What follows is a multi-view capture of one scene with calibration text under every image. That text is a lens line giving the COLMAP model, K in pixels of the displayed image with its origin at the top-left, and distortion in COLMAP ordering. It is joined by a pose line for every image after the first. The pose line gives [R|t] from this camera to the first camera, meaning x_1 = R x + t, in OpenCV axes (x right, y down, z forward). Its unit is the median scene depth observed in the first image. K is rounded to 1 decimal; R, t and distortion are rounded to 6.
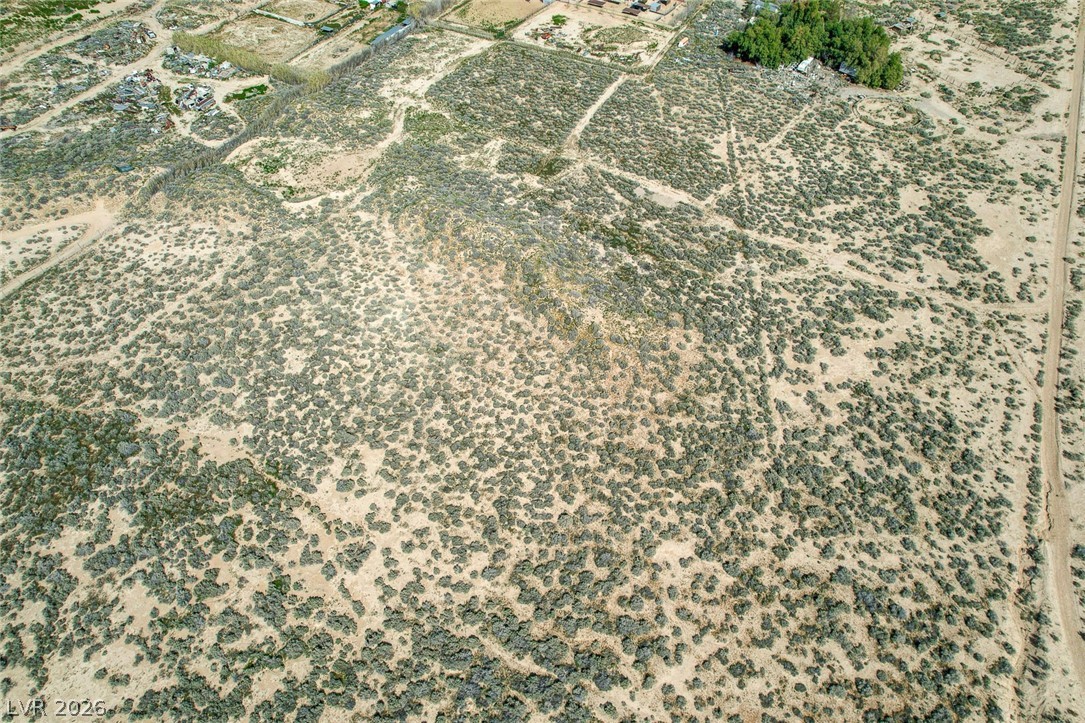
lens RADIAL K [[705.6, 0, 542.5], [0, 705.6, 361.5], [0, 0, 1]] dist [-0.062332, 0.078011]
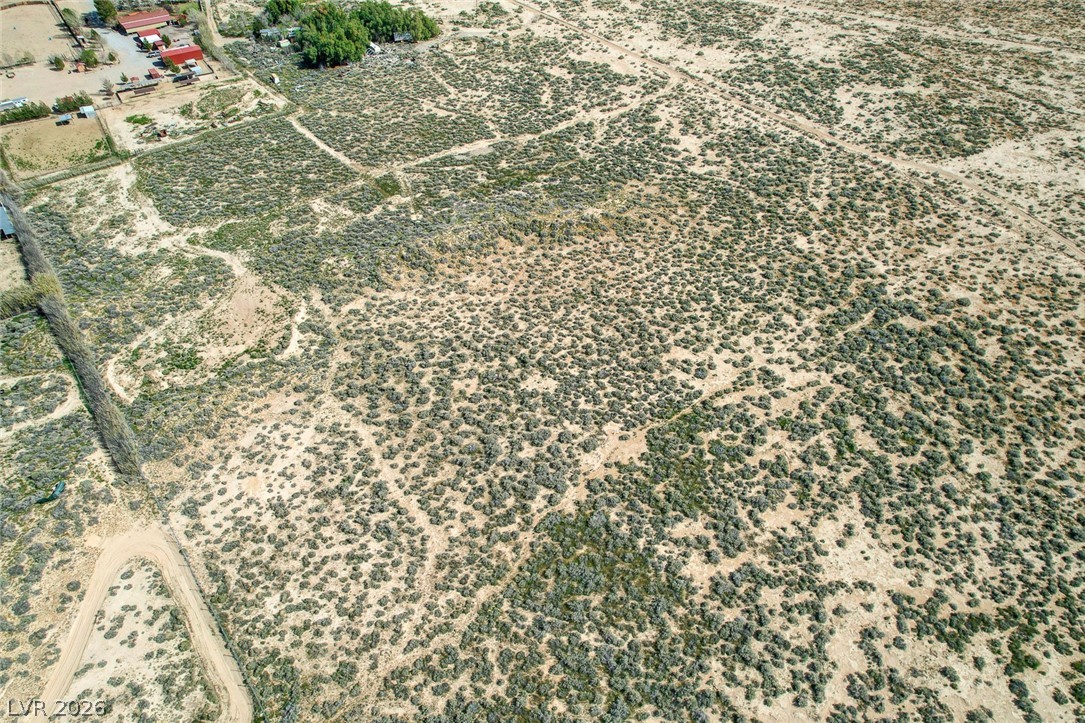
lens RADIAL K [[694.3, 0, 541.8], [0, 694.3, 370.4], [0, 0, 1]] dist [-0.065116, 0.073140]
pose [[0.391901, -0.652532, 0.648549, -1.041384], [0.679252, 0.680676, 0.274403, -0.301355], [-0.620508, 0.332990, 0.709991, 0.305880]]
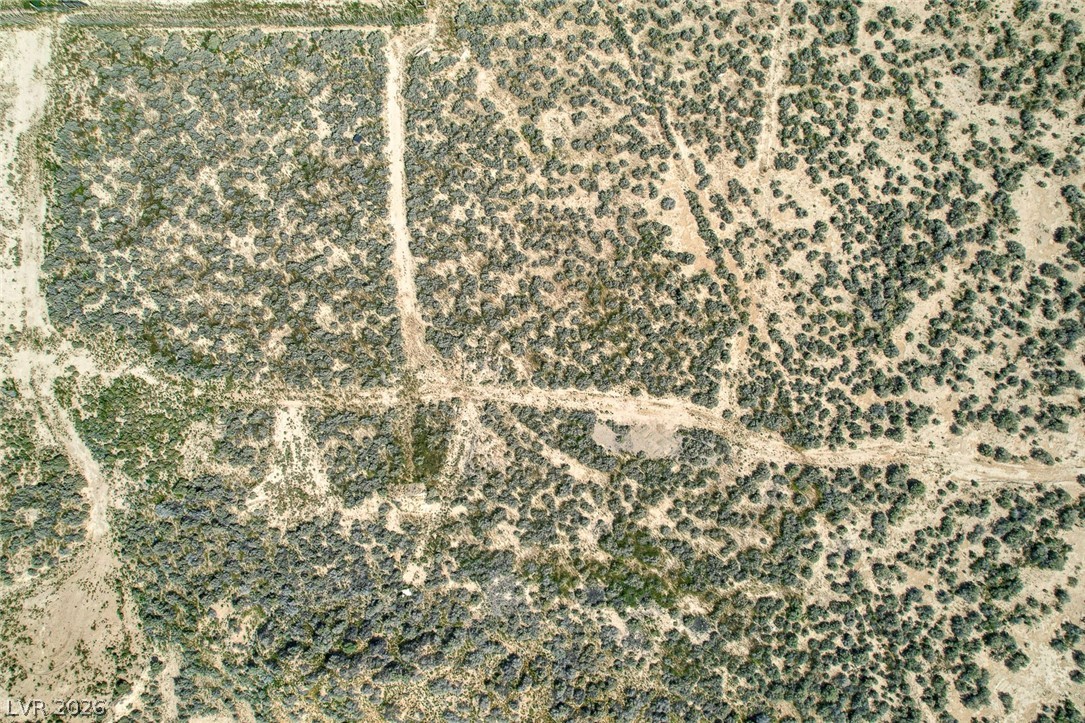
lens RADIAL K [[694.3, 0, 541.8], [0, 694.3, 370.4], [0, 0, 1]] dist [-0.065116, 0.073140]
pose [[0.873094, -0.487460, 0.009490, 0.155083], [0.361616, 0.660504, 0.658003, -0.872721], [-0.327018, -0.571066, 0.752956, 0.856426]]
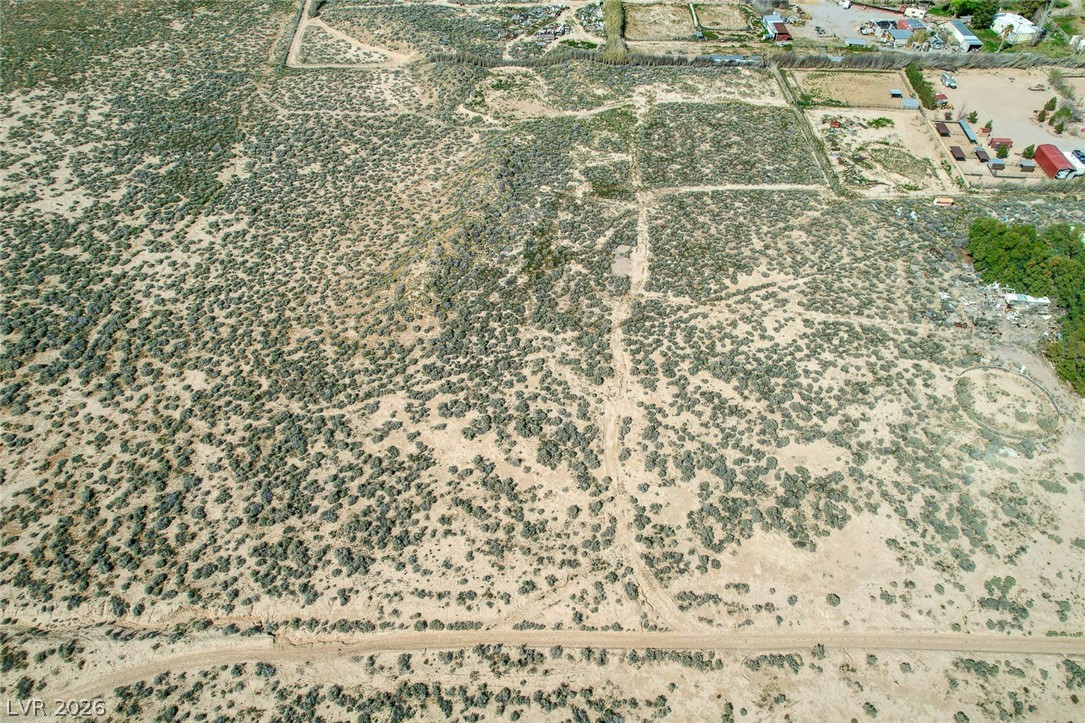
lens RADIAL K [[713.6, 0, 542.5], [0, 713.6, 361.5], [0, 0, 1]] dist [-0.081509, 0.084212]
pose [[0.464854, 0.630902, -0.621187, 1.047427], [-0.656864, 0.716181, 0.235829, -0.386931], [0.593667, 0.298409, 0.747336, 0.353950]]
